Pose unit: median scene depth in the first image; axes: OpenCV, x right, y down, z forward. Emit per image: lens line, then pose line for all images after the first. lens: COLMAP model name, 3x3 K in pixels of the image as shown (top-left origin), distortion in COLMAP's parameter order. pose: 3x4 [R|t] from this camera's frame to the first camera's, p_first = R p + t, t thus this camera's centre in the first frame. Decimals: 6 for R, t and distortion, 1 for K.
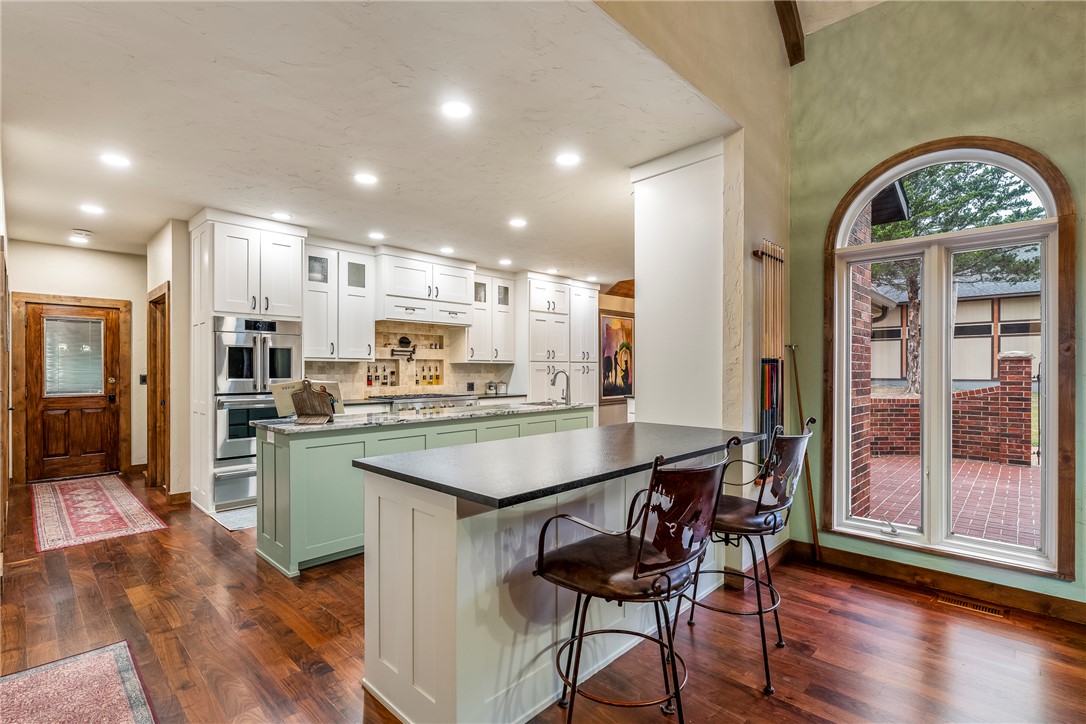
lens RADIAL K [[506.9, 0, 542.4], [0, 506.9, 368.3], [0, 0, 1]] dist [-0.001950, -0.000050]
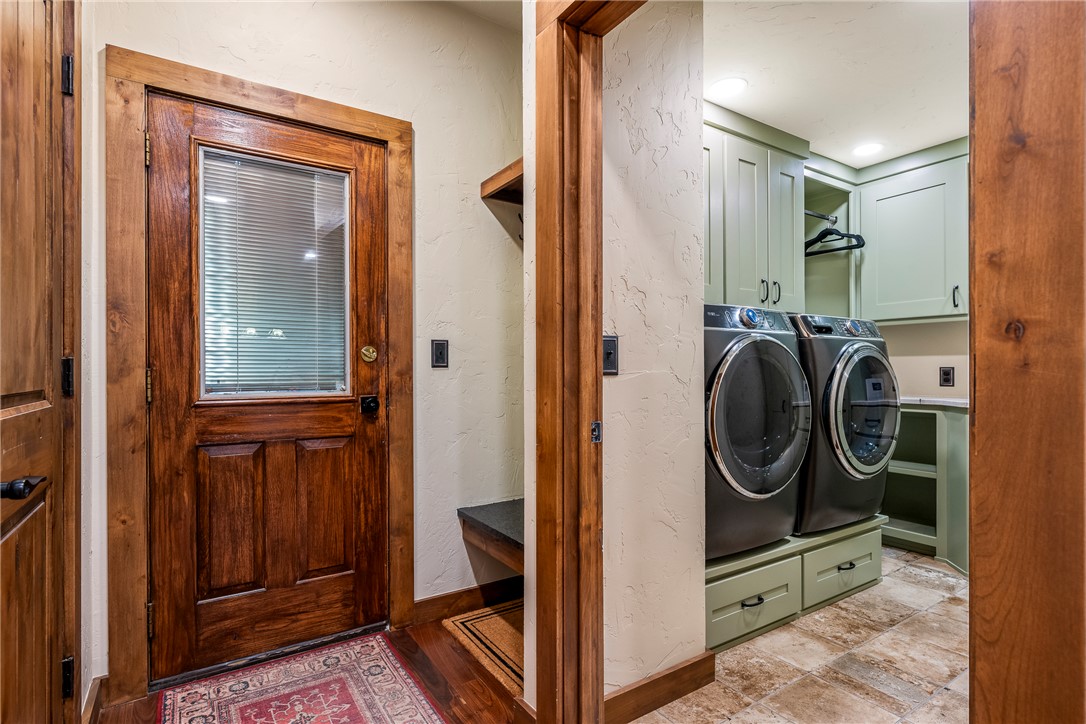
lens RADIAL K [[549.5, 0, 543.8], [0, 549.5, 369.2], [0, 0, 1]] dist [0.004925, 0.000402]
pose [[0.976564, -0.003076, -0.215206, -0.675487], [0.002550, 0.999993, -0.002723, 0.036059], [0.215213, 0.002111, 0.976565, 0.684818]]
